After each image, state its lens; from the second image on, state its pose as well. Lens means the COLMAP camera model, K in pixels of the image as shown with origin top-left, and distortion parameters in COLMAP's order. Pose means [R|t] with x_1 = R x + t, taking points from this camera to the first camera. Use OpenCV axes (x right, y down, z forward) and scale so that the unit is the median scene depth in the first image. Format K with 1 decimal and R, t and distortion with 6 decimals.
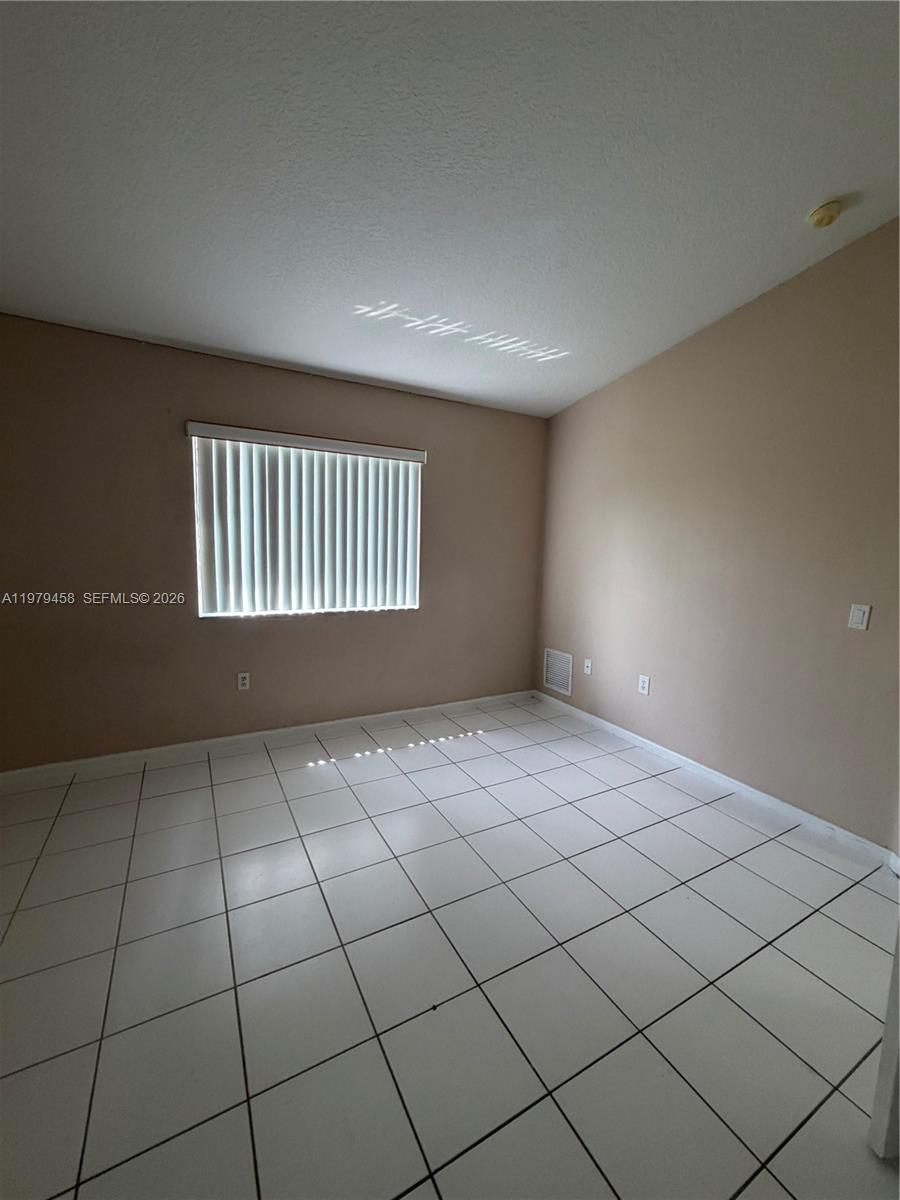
lens RADIAL K [[479.9, 0, 434.2], [0, 479.9, 604.4], [0, 0, 1]] dist [-0.000721, 0.000026]
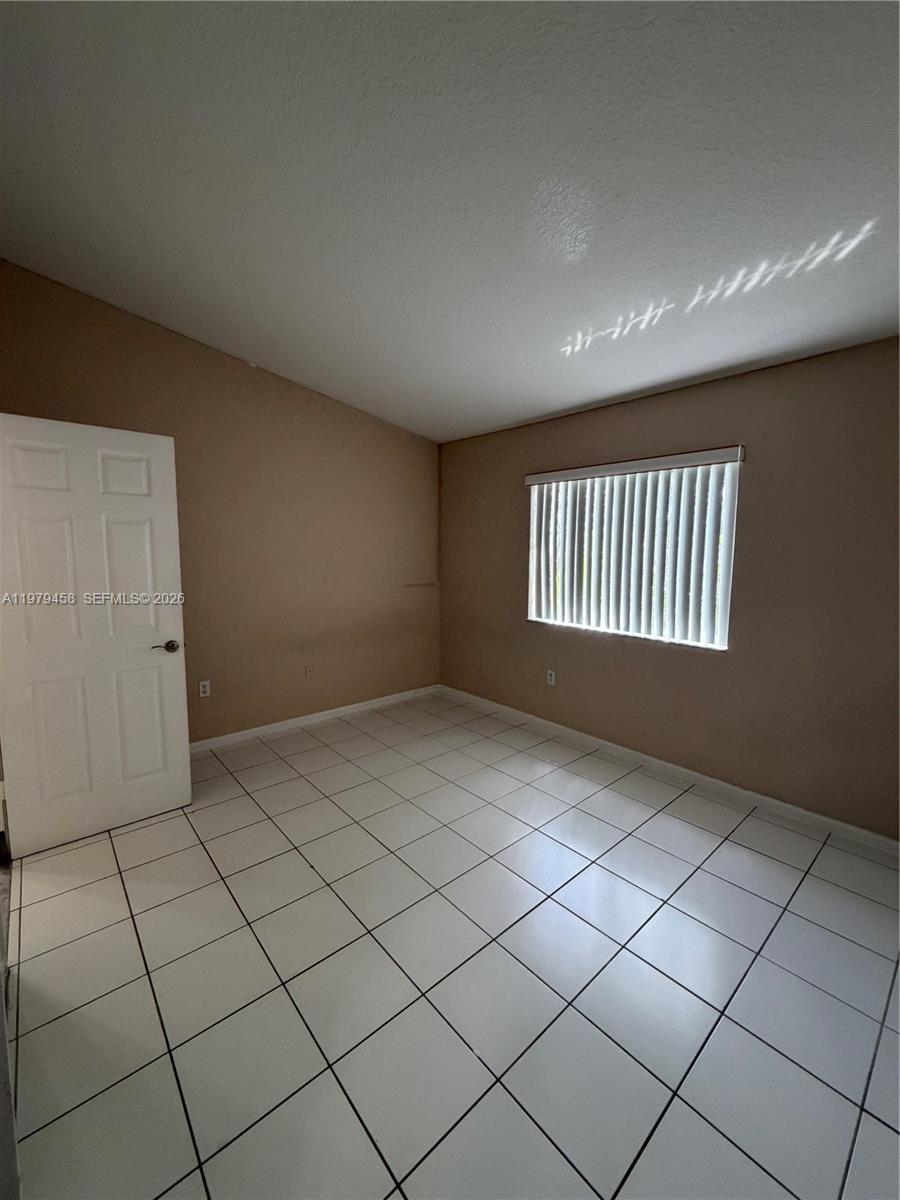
lens RADIAL K [[479.9, 0, 448.3], [0, 479.9, 598.0], [0, 0, 1]] dist [-0.000721, 0.000026]
pose [[0.223174, 0.083570, -0.971190, 0.704251], [-0.114502, 0.991668, 0.059020, -0.081825], [0.968030, 0.098031, 0.230883, 0.446928]]
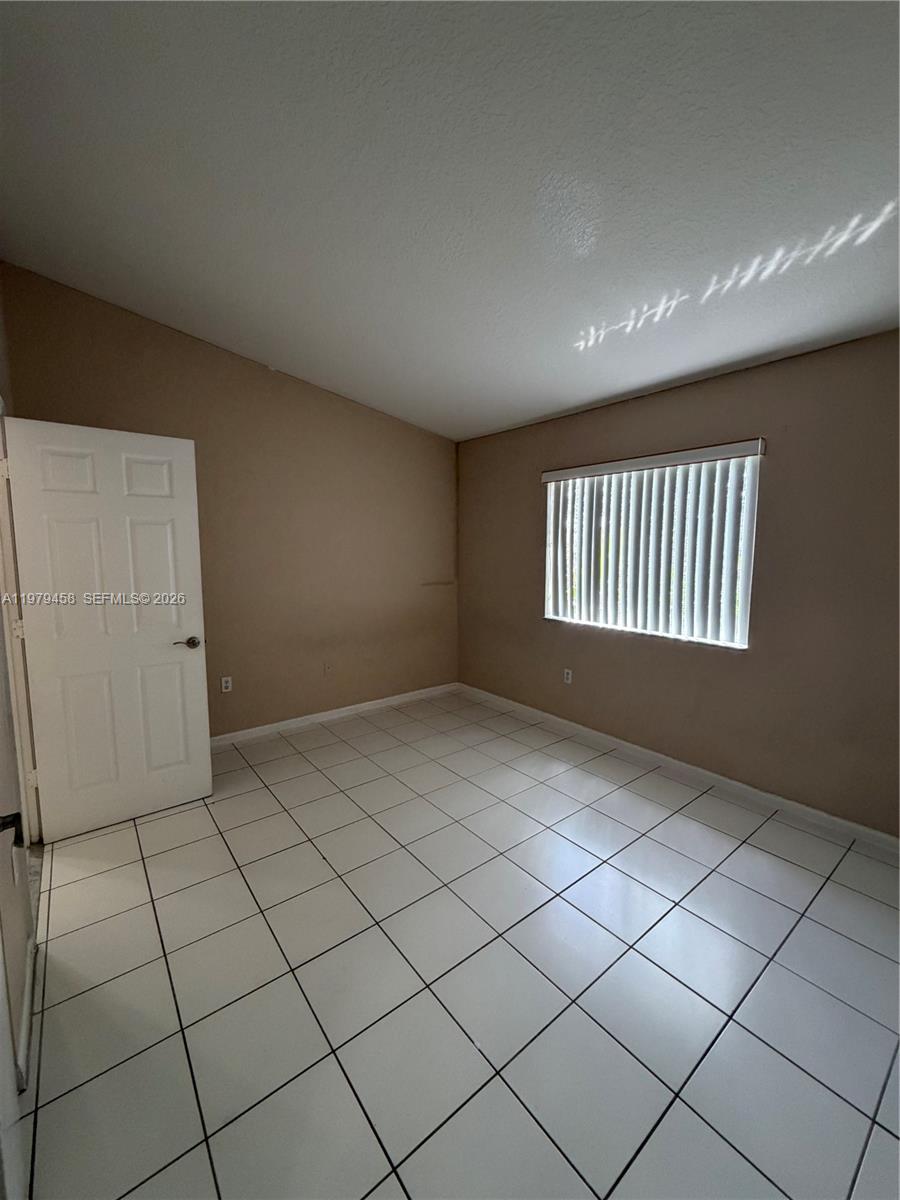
lens RADIAL K [[479.9, 0, 448.3], [0, 479.9, 597.9], [0, 0, 1]] dist [-0.000721, 0.000026]
pose [[0.172737, 0.084772, -0.981313, 0.713058], [-0.110651, 0.991653, 0.066188, -0.081599], [0.978733, 0.097151, 0.180676, 0.467811]]
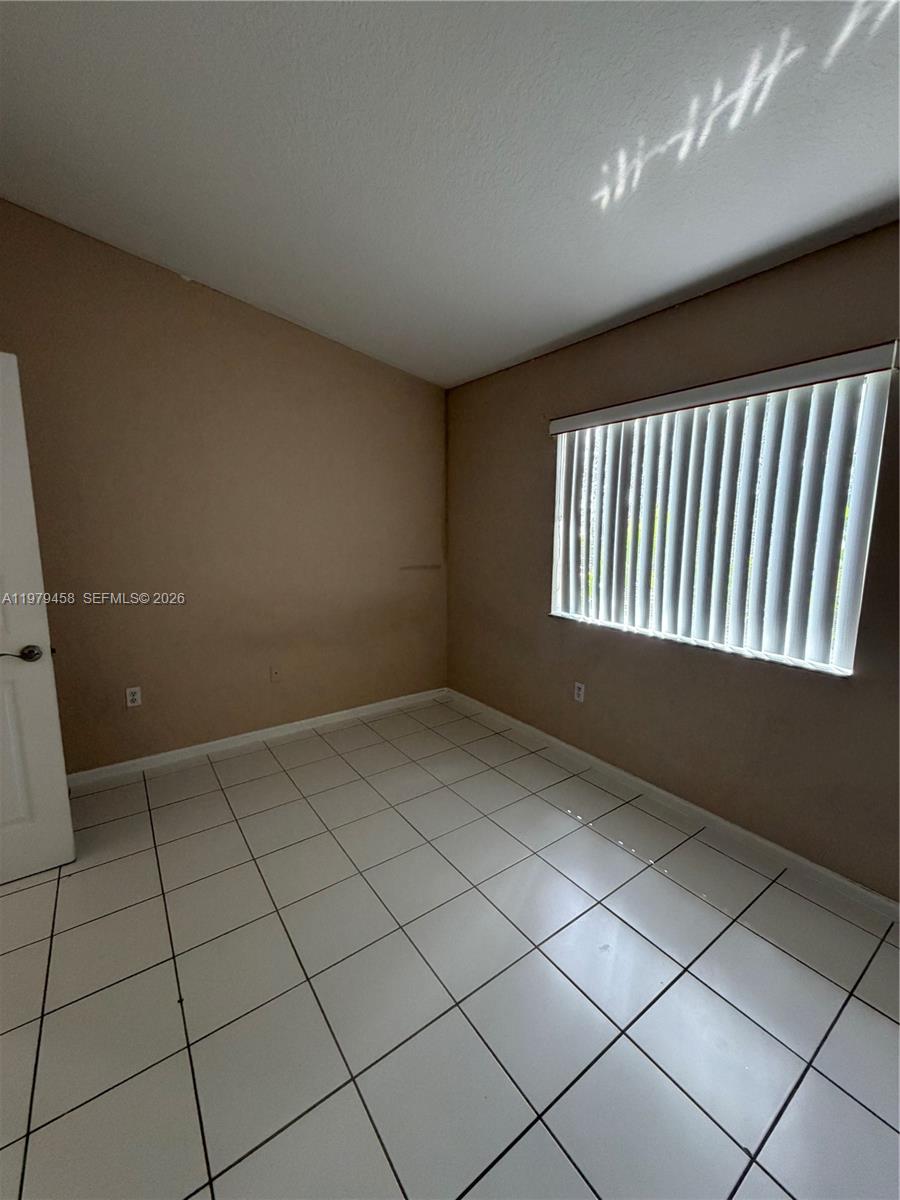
lens RADIAL K [[479.9, 0, 449.2], [0, 479.9, 596.7], [0, 0, 1]] dist [-0.000721, 0.000026]
pose [[0.127007, 0.125719, -0.983902, 0.445883], [-0.116605, 0.986950, 0.111057, -0.092059], [0.985024, 0.100623, 0.140009, 0.607060]]
